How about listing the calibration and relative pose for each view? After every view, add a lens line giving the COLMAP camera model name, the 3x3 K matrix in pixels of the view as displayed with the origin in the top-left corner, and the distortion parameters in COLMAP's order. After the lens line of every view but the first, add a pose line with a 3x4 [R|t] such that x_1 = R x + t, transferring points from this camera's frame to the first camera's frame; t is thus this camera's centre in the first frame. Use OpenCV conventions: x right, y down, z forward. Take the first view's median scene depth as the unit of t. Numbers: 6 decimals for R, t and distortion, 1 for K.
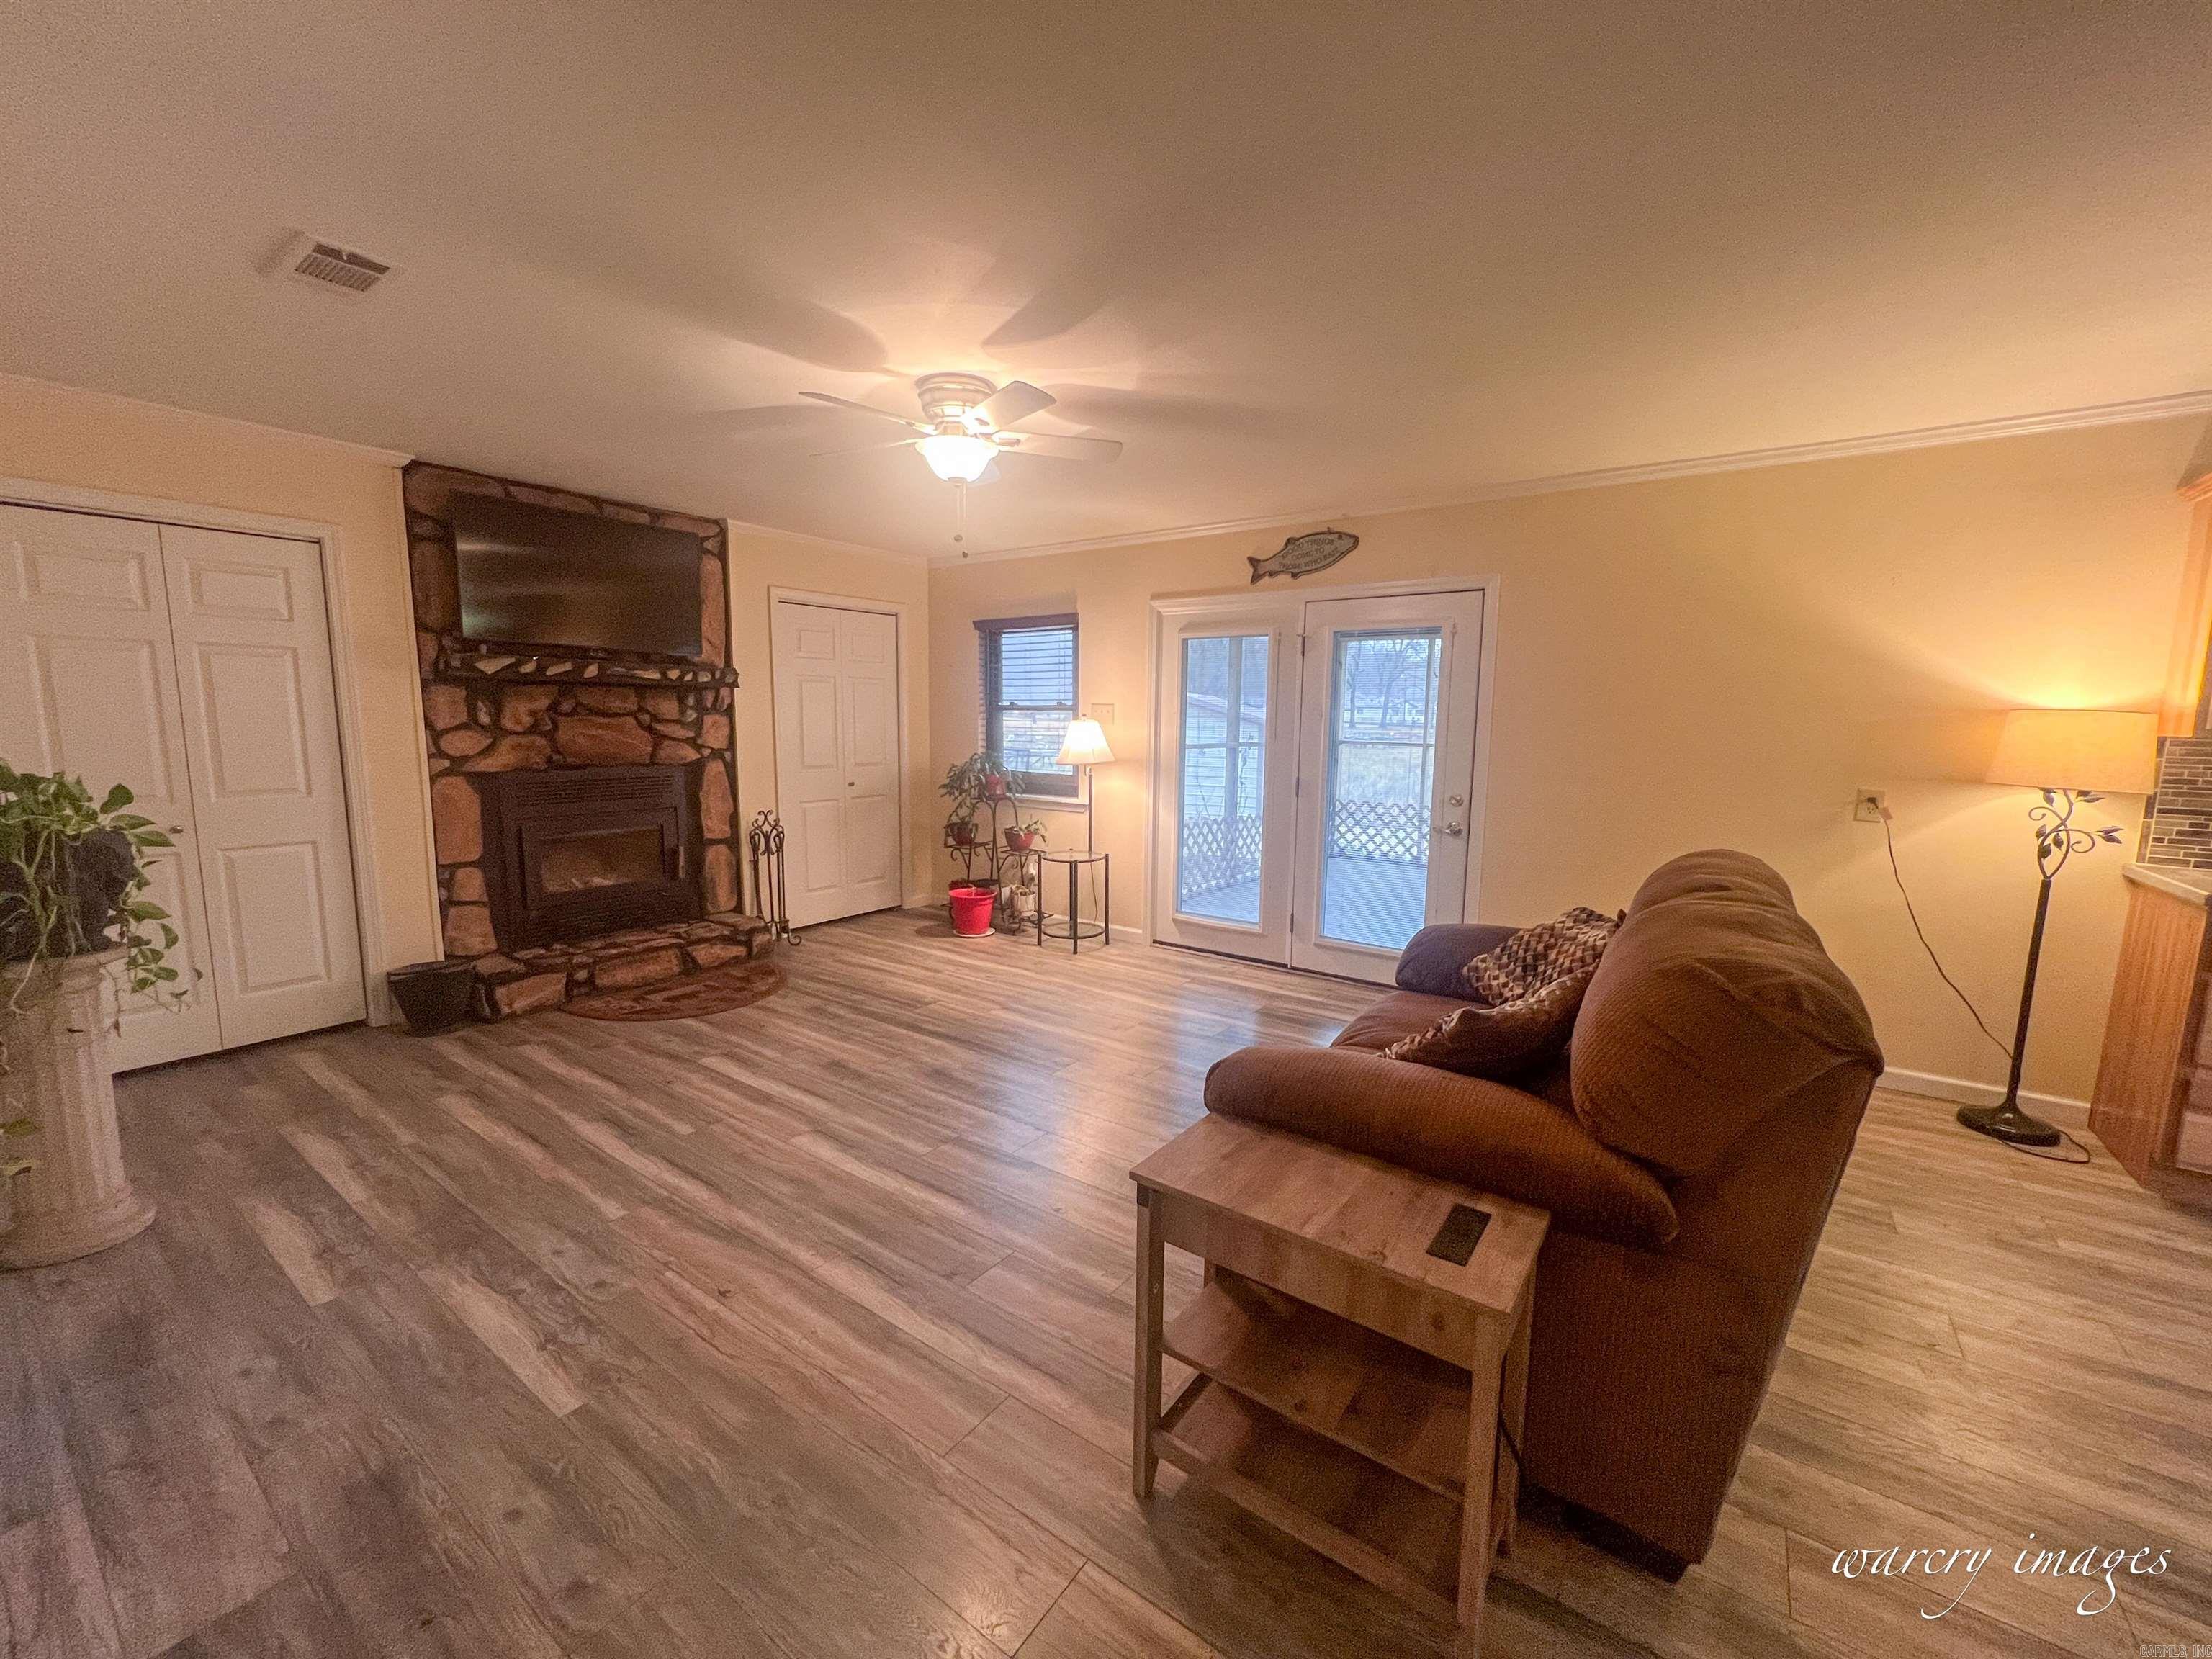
lens RADIAL K [[883.0, 0, 1102.7], [0, 883.0, 833.0], [0, 0, 1]] dist [-0.003924, 0.001216]
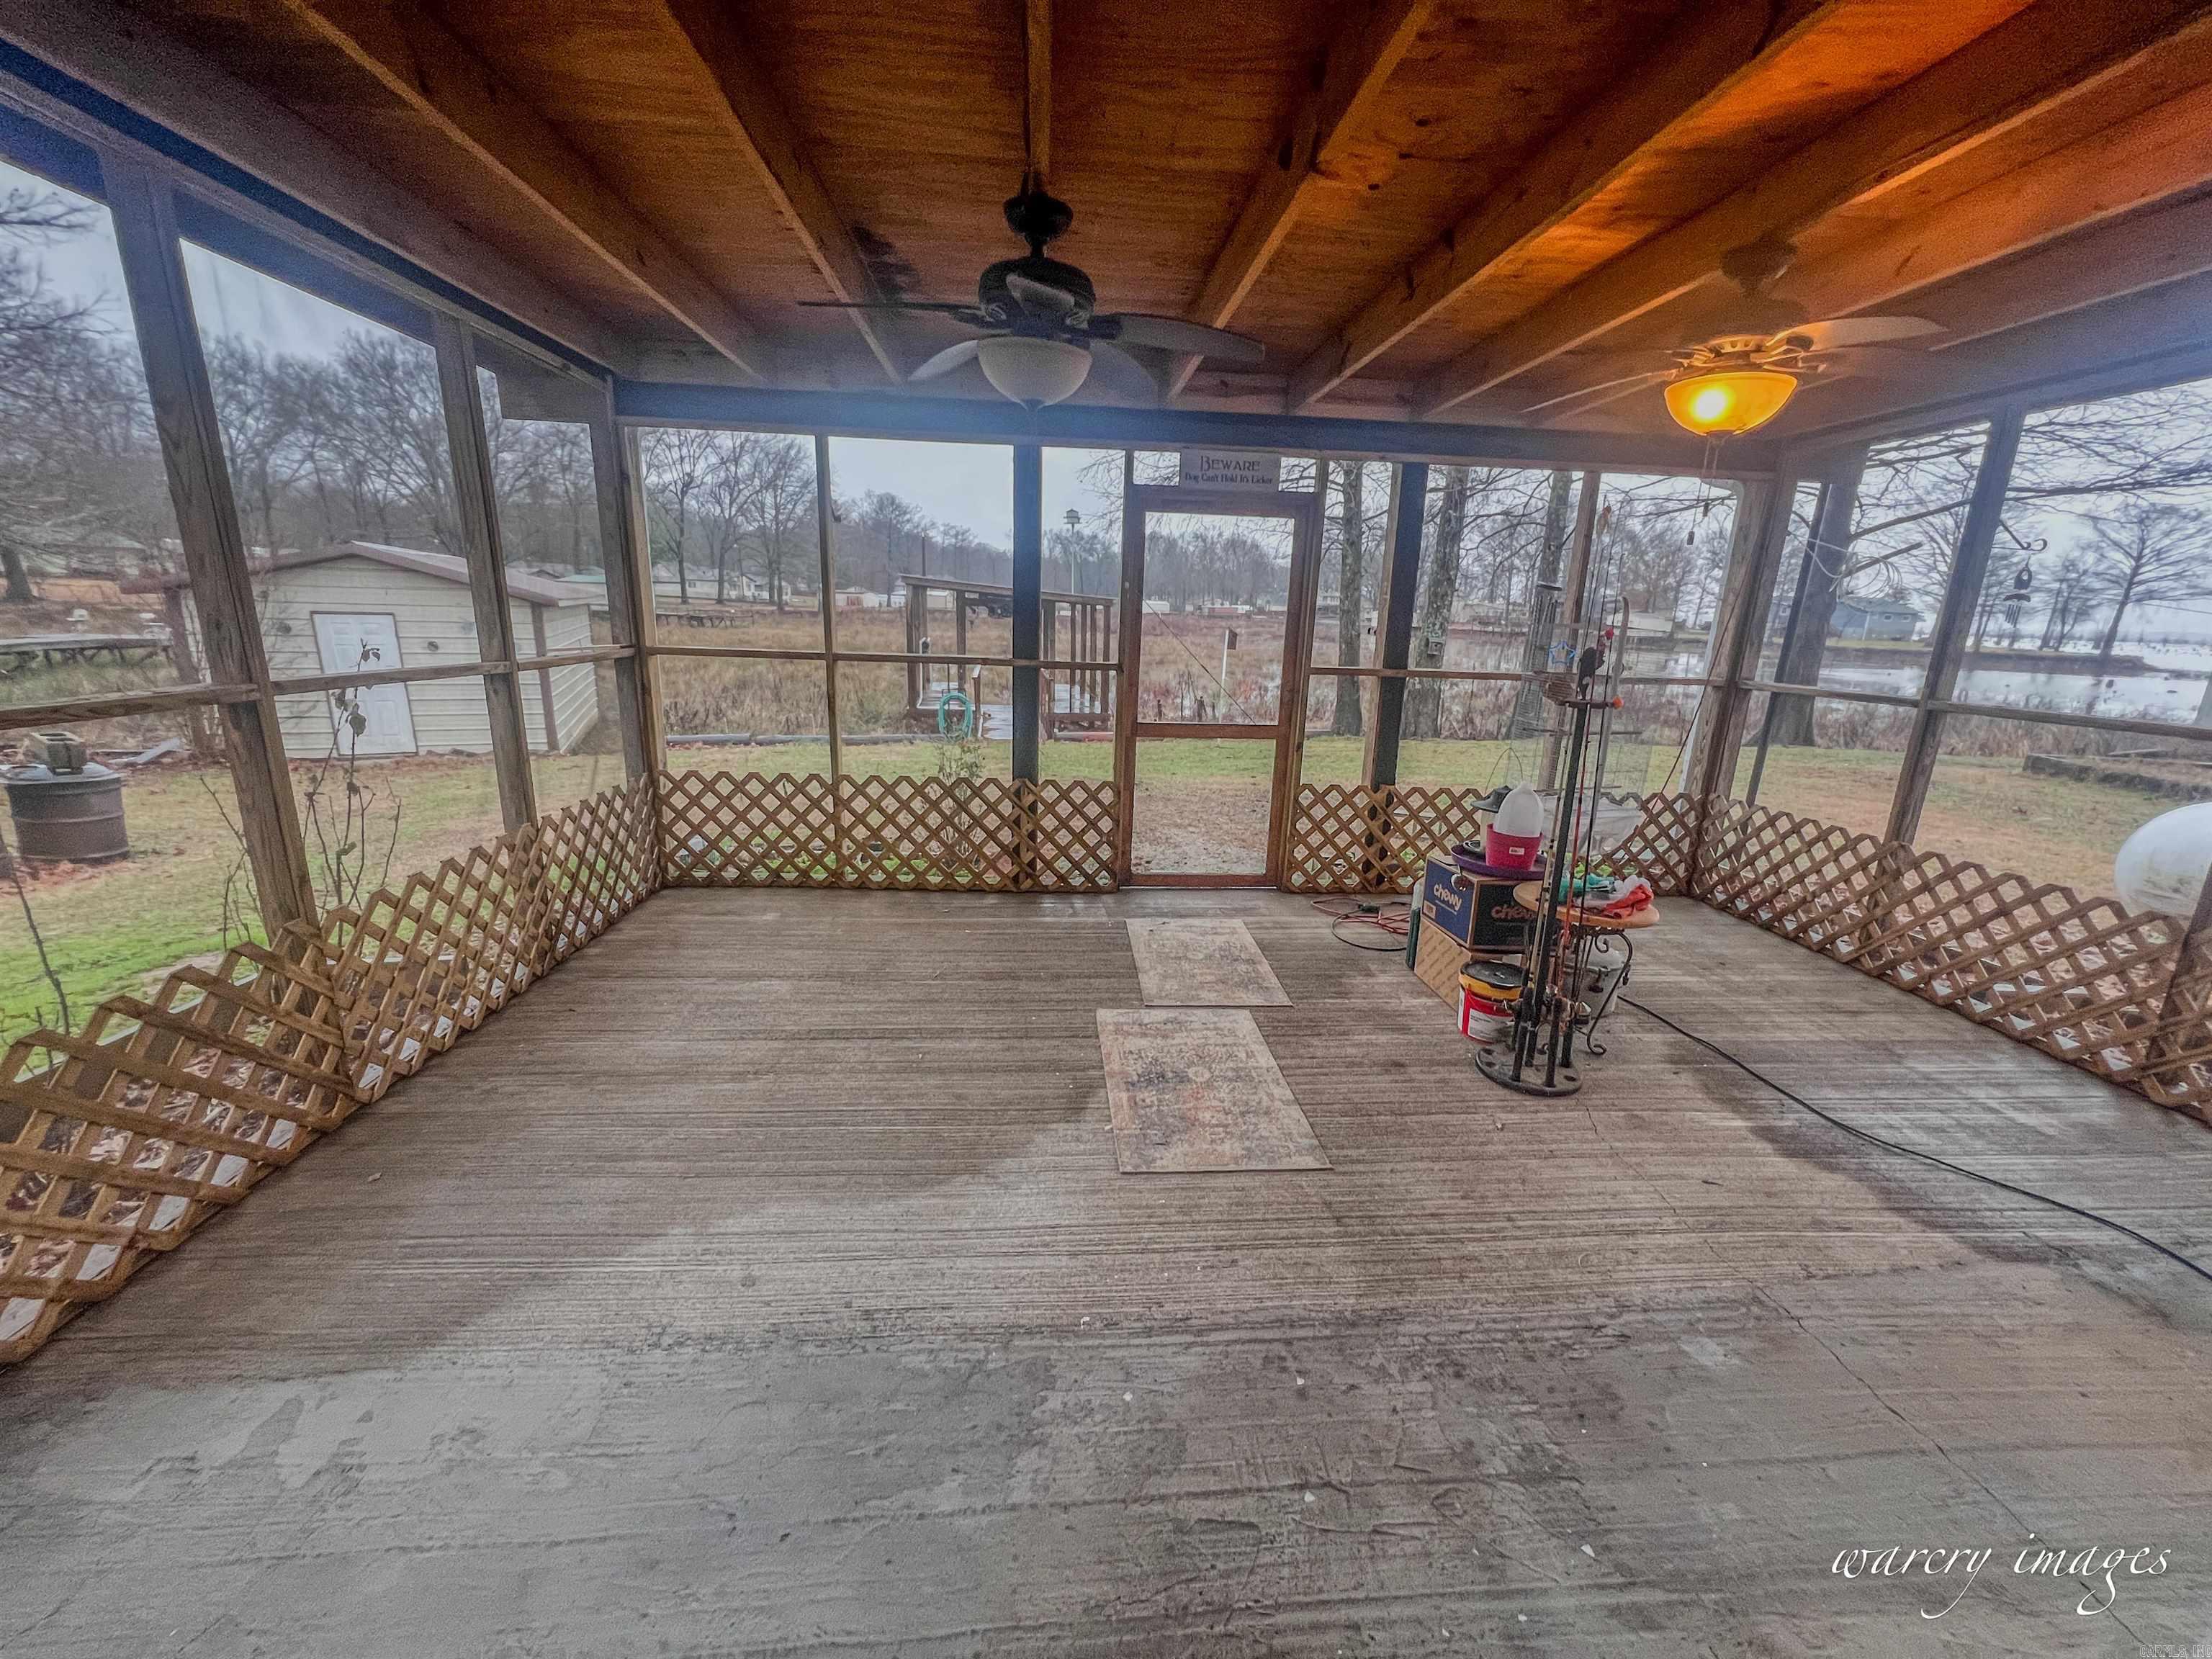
lens RADIAL K [[883.0, 0, 1100.4], [0, 883.0, 825.9], [0, 0, 1]] dist [-0.003924, 0.001216]
pose [[0.763864, -0.146423, 0.628547, 0.141698], [0.064950, 0.986419, 0.150858, -0.065497], [-0.642101, -0.074411, 0.763001, 0.474067]]
